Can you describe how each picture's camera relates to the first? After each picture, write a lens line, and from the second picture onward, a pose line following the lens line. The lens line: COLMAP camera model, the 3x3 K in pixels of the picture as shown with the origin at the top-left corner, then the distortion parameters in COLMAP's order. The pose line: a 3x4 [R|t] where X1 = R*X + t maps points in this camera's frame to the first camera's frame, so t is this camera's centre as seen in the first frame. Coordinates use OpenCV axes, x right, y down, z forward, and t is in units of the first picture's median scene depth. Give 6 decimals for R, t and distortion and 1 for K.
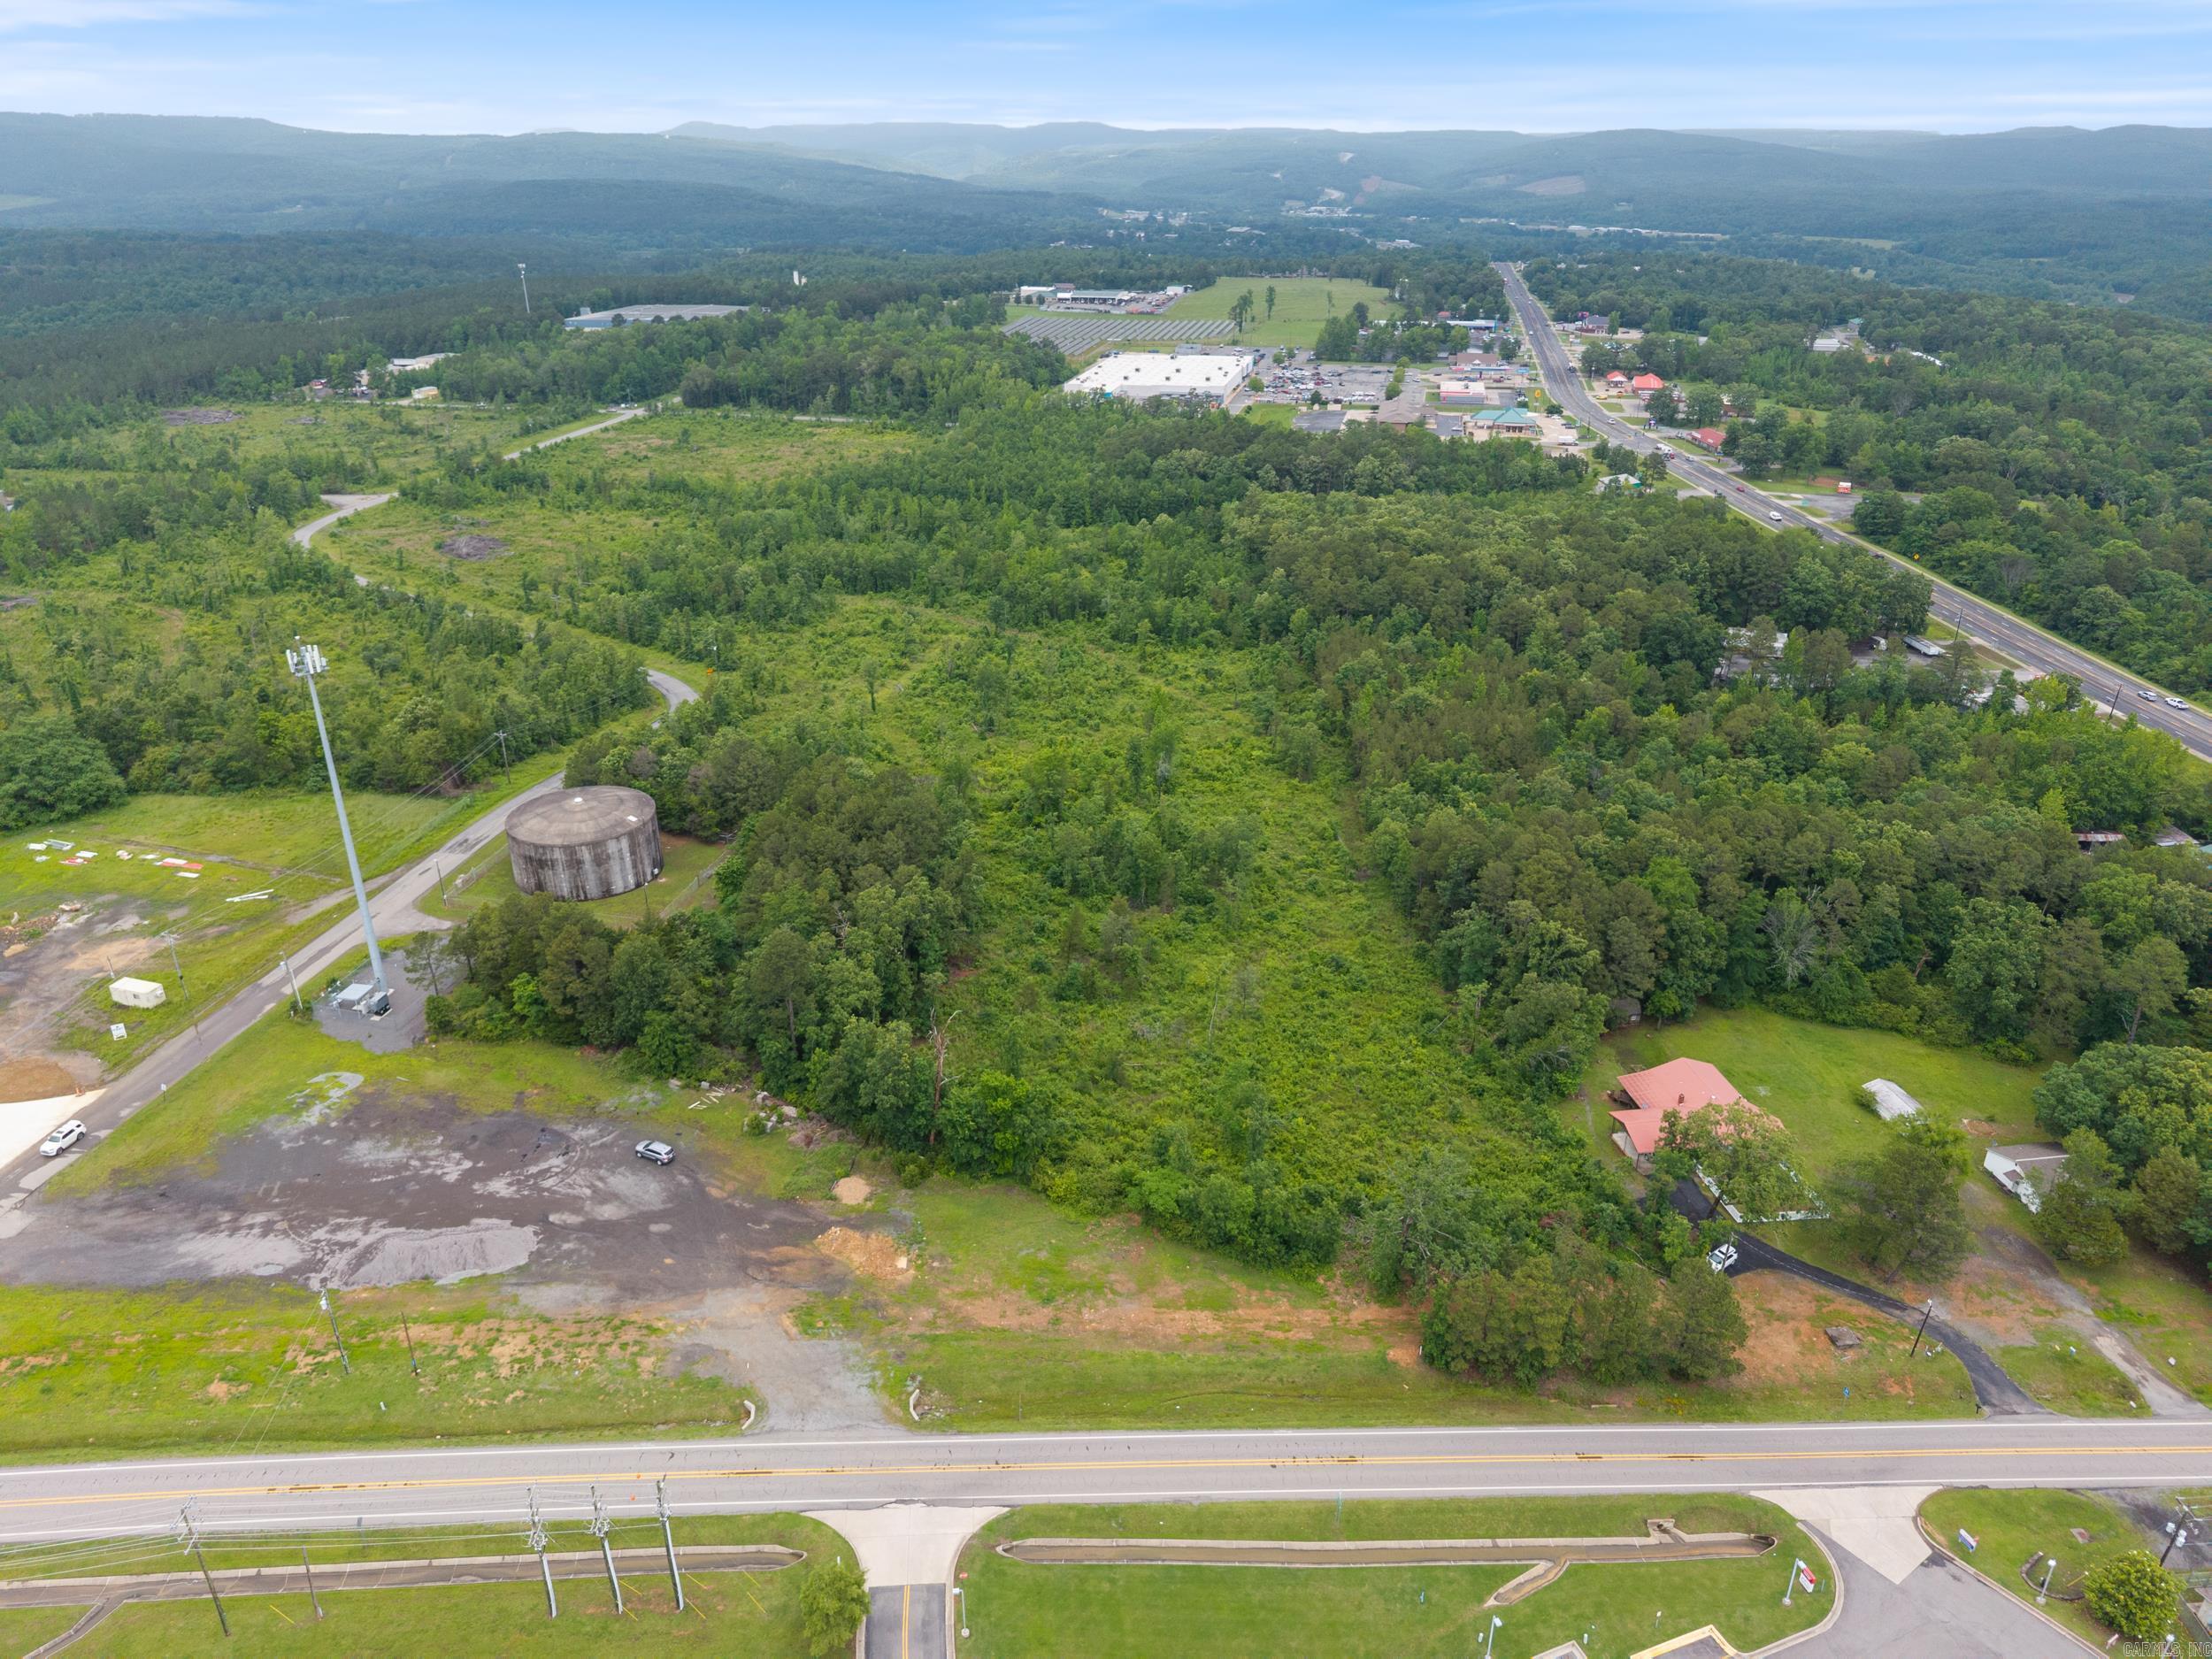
lens RADIAL K [[1479.5, 0, 1106.0], [0, 1479.5, 829.5], [0, 0, 1]] dist [0.018352, -0.018568]
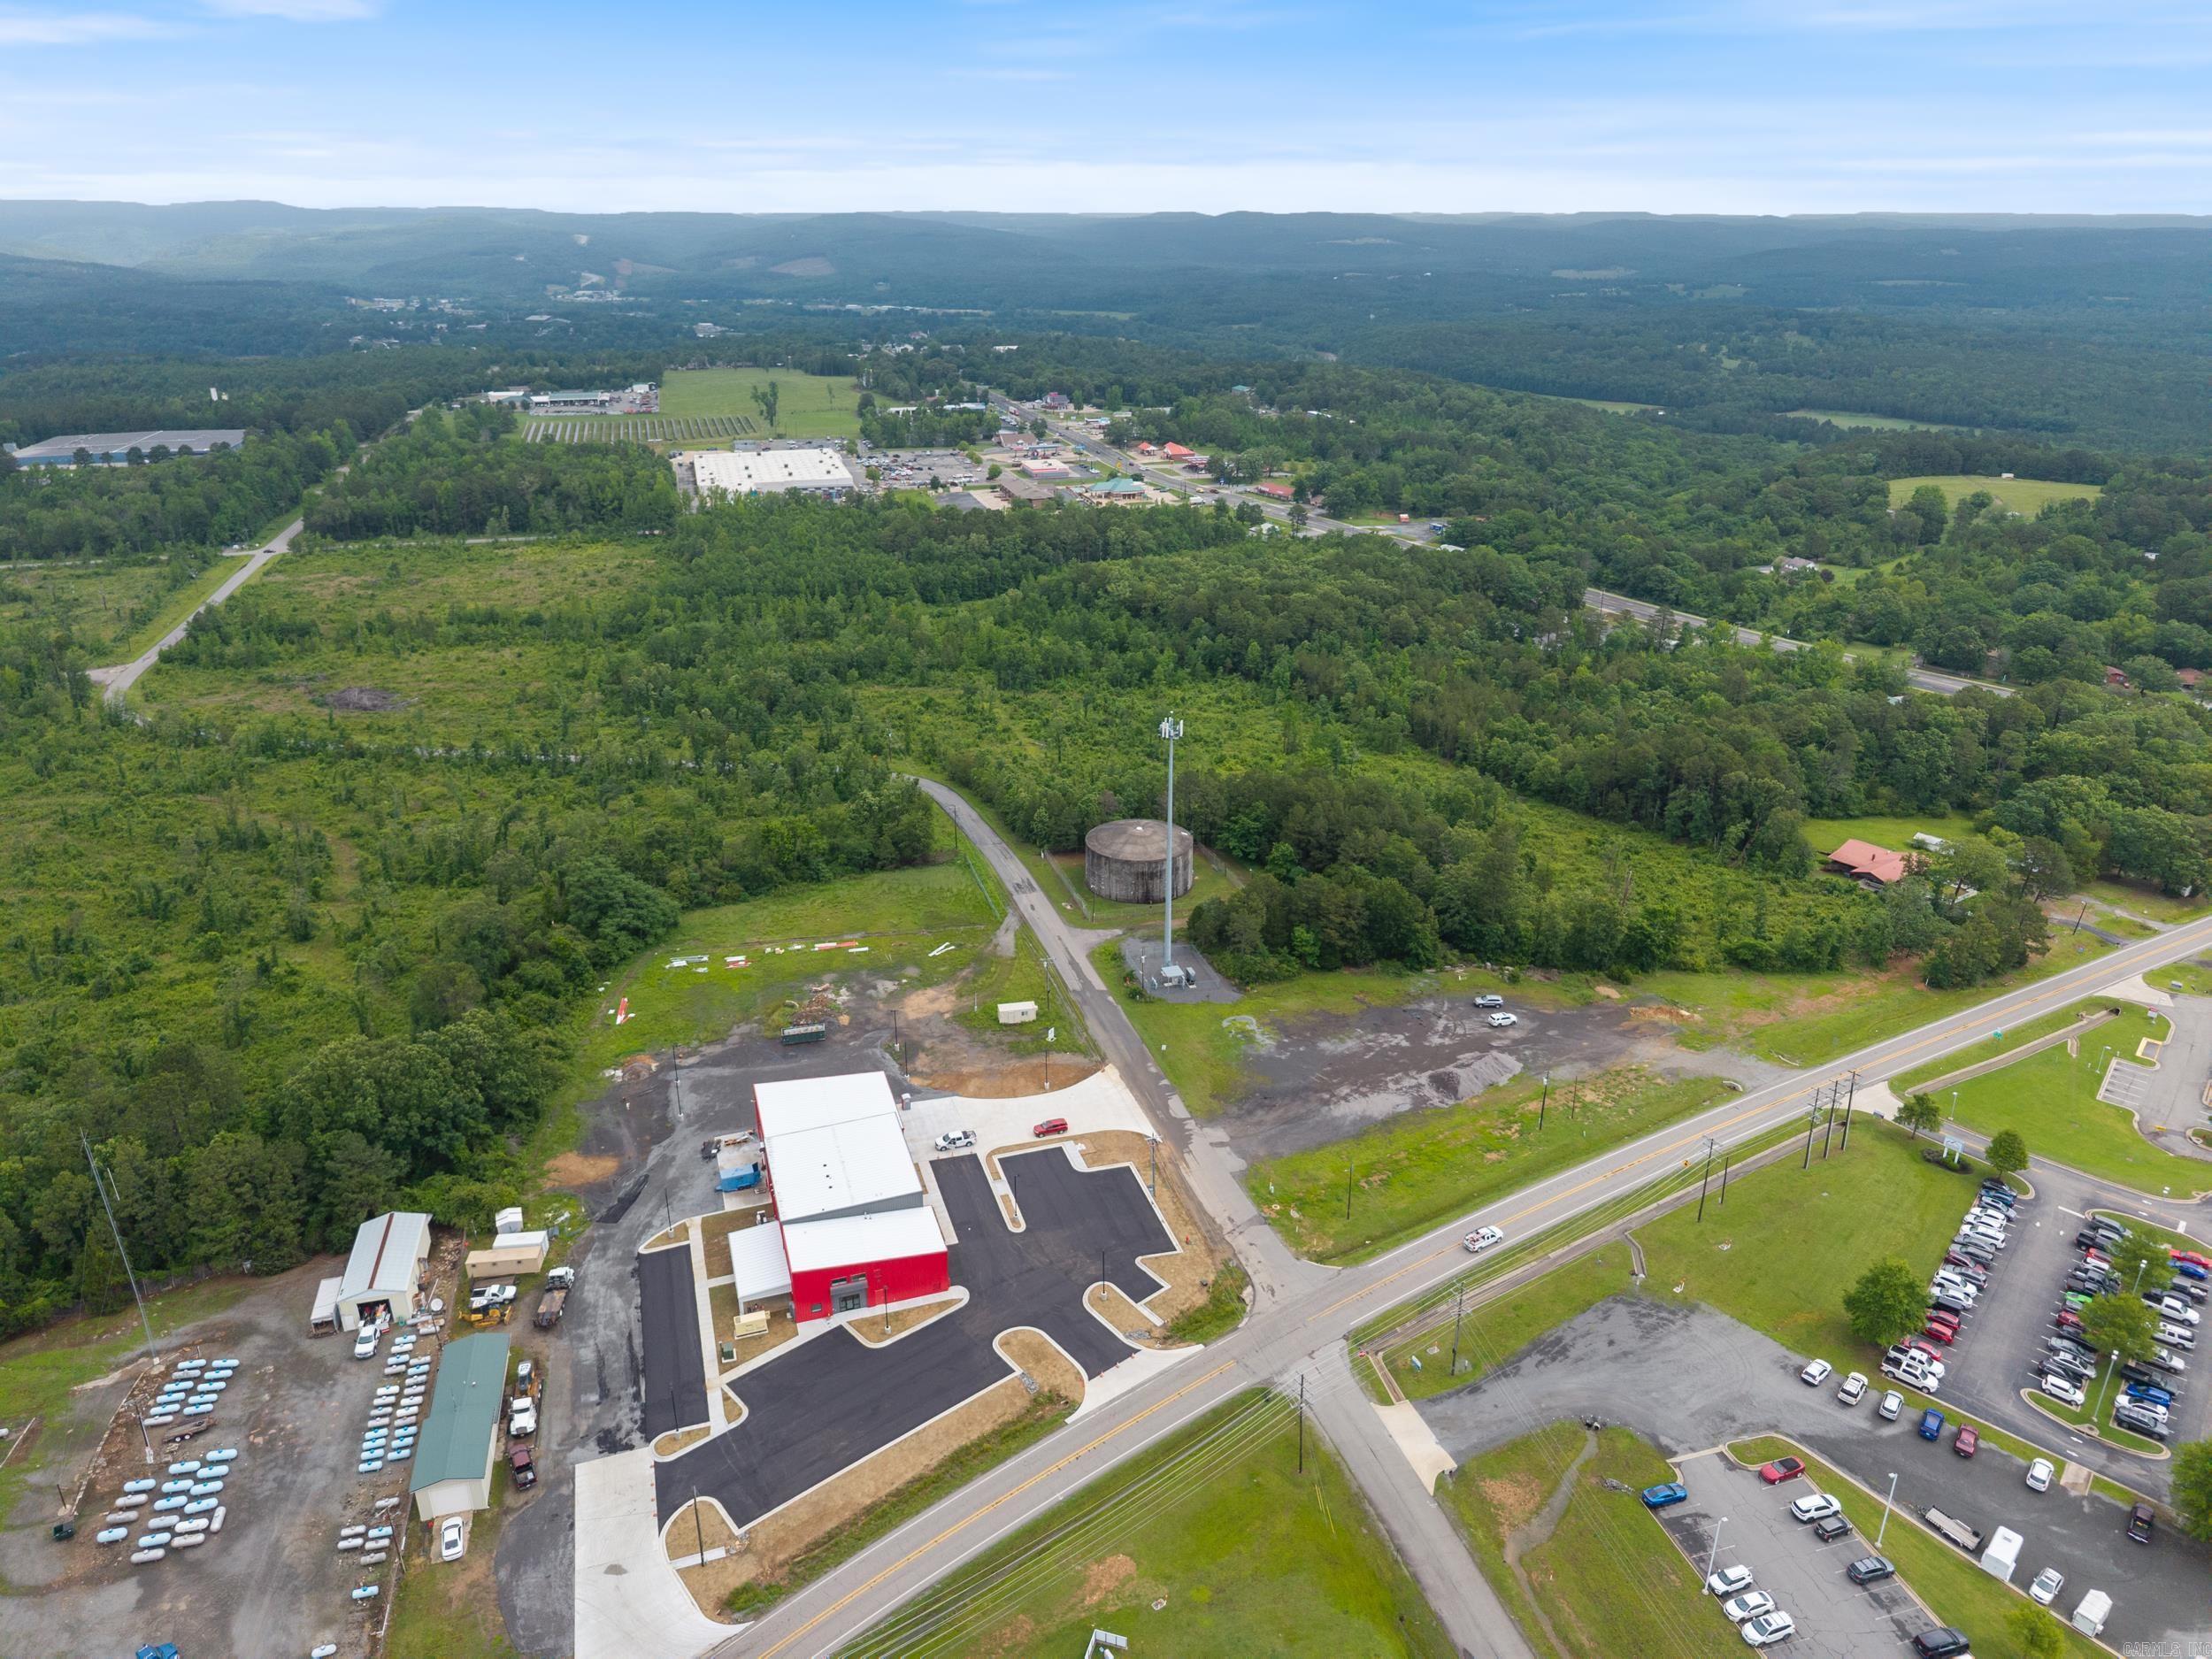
lens RADIAL K [[1479.5, 0, 1106.0], [0, 1479.5, 829.5], [0, 0, 1]] dist [0.018352, -0.018568]
pose [[0.882455, -0.178214, 0.435330, -0.885363], [0.197266, 0.980349, 0.001455, -0.025133], [-0.427035, 0.084592, 0.900270, -0.152067]]
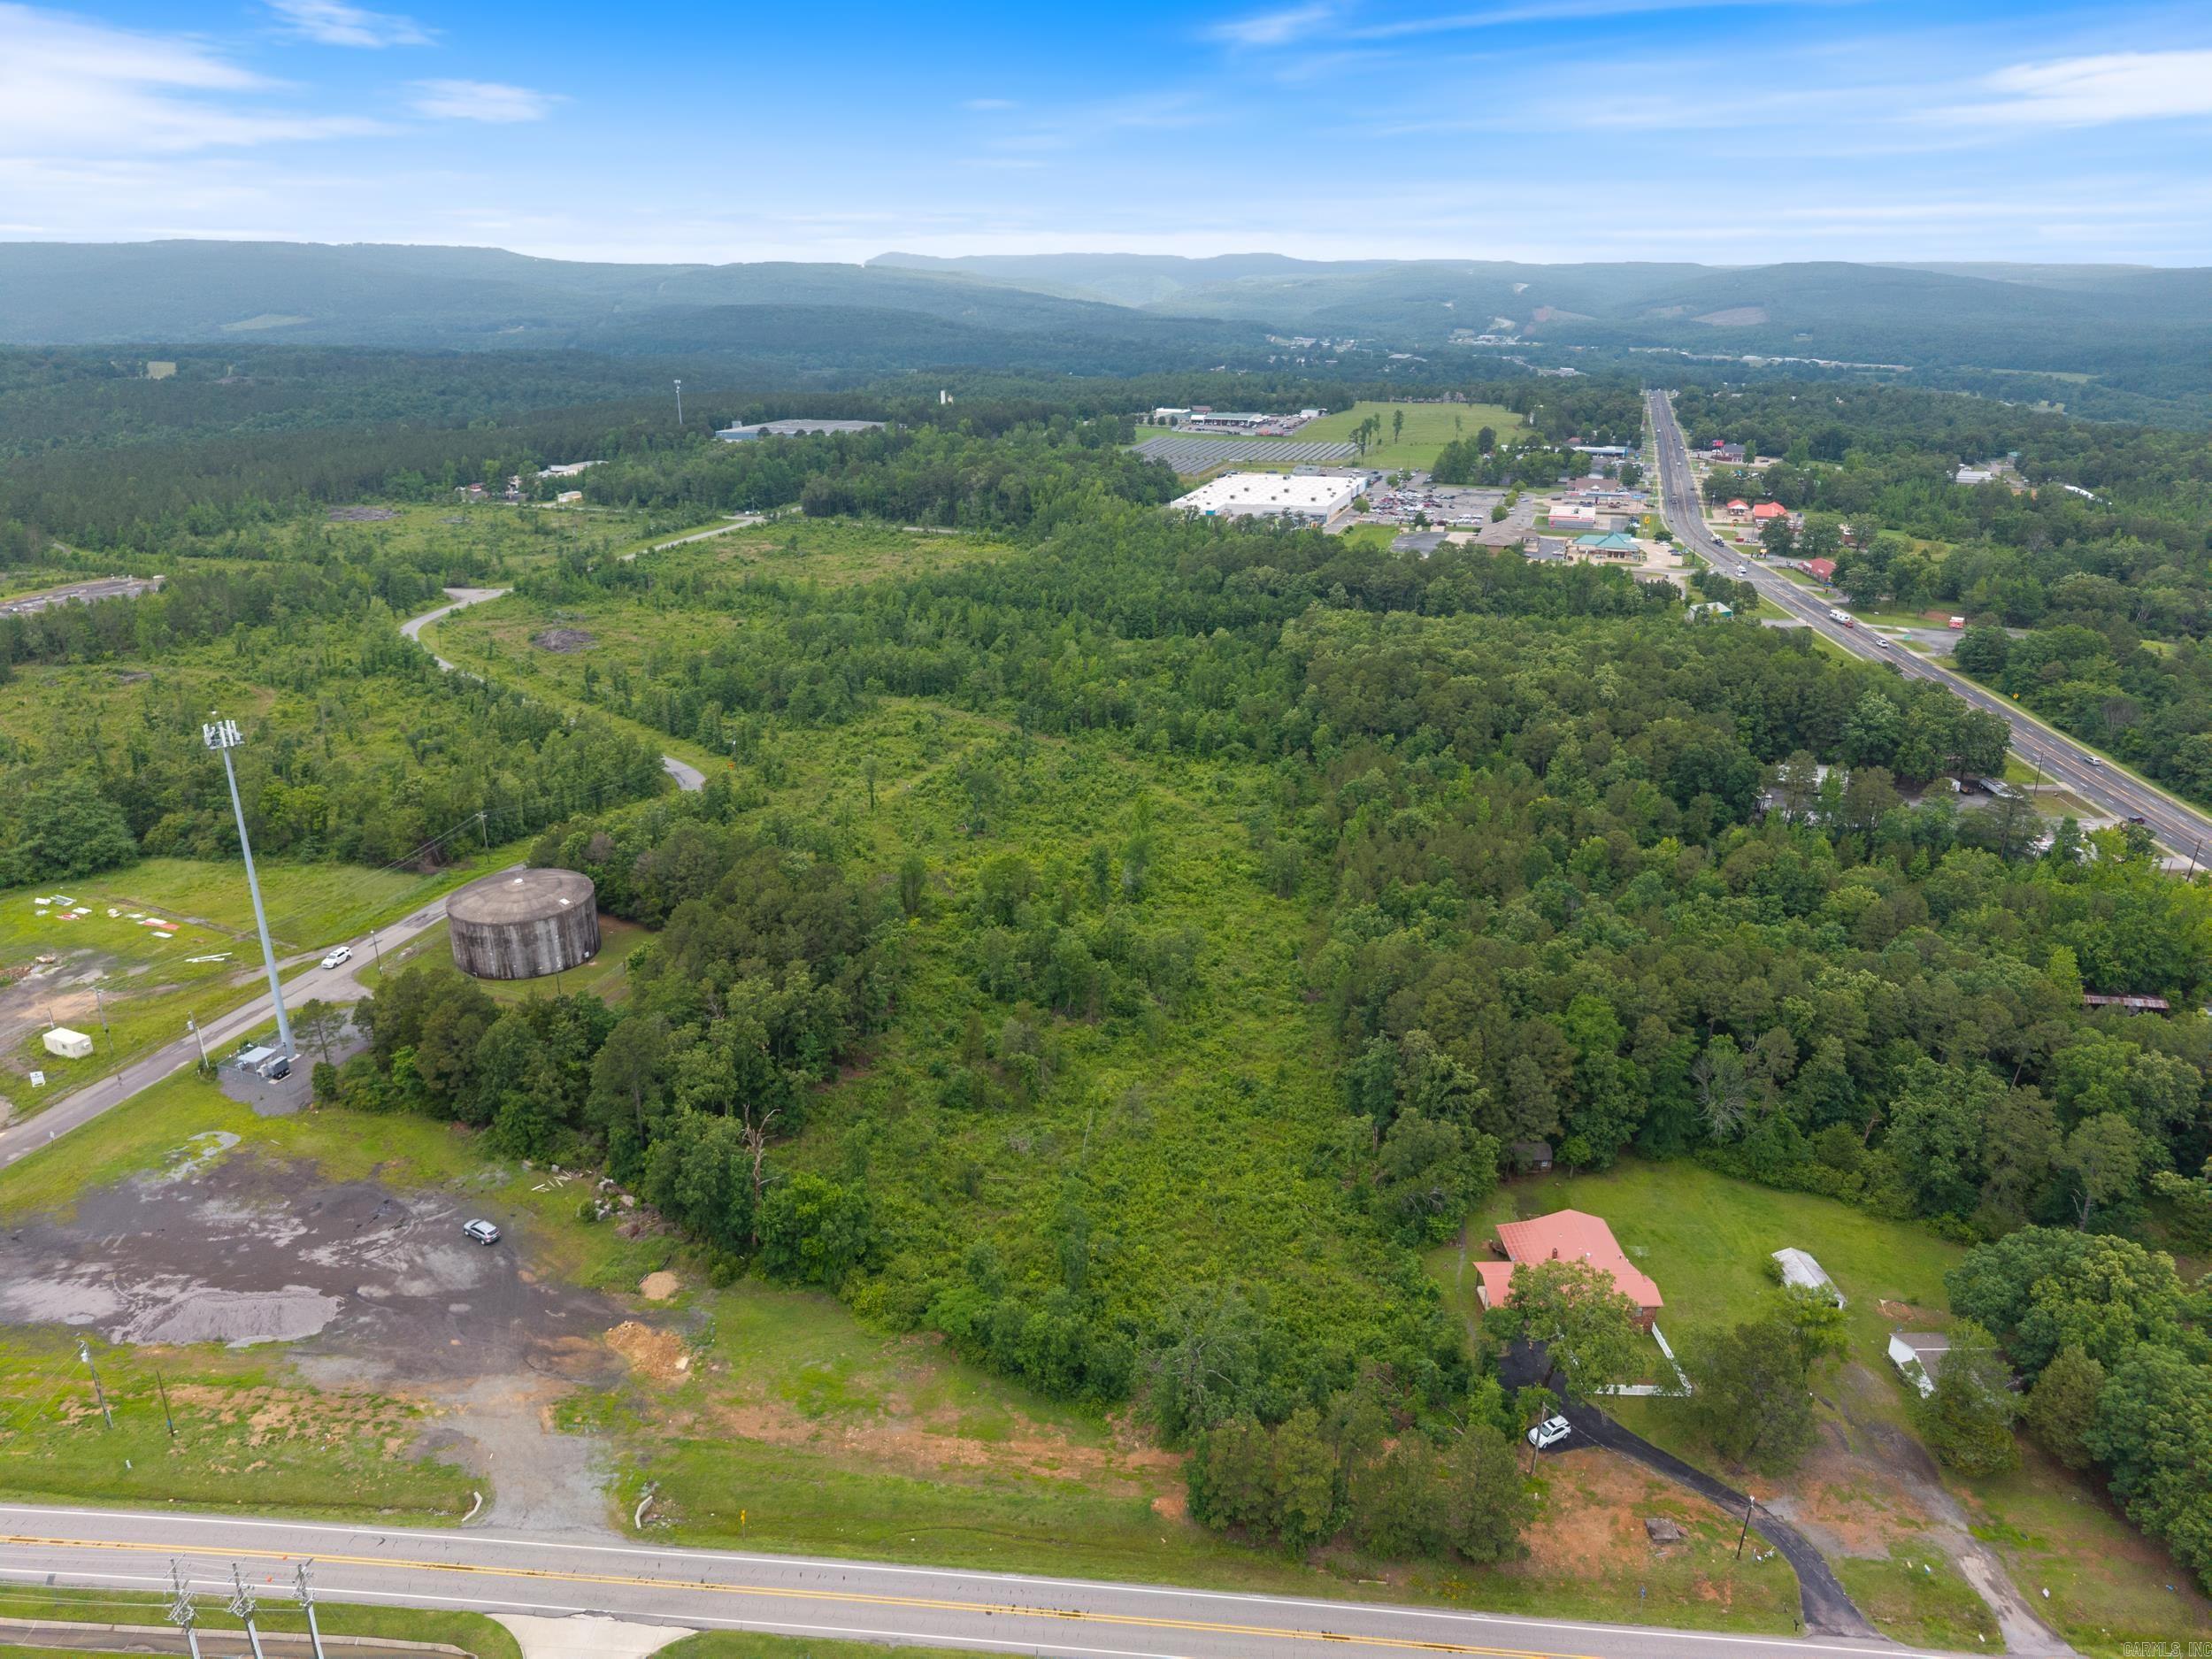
lens RADIAL K [[1479.5, 0, 1106.0], [0, 1479.5, 829.5], [0, 0, 1]] dist [0.018352, -0.018568]
pose [[0.993438, 0.043645, -0.105715, 0.145464], [-0.051400, 0.996095, -0.071784, -0.002416], [0.102169, 0.076747, 0.991802, 0.016728]]
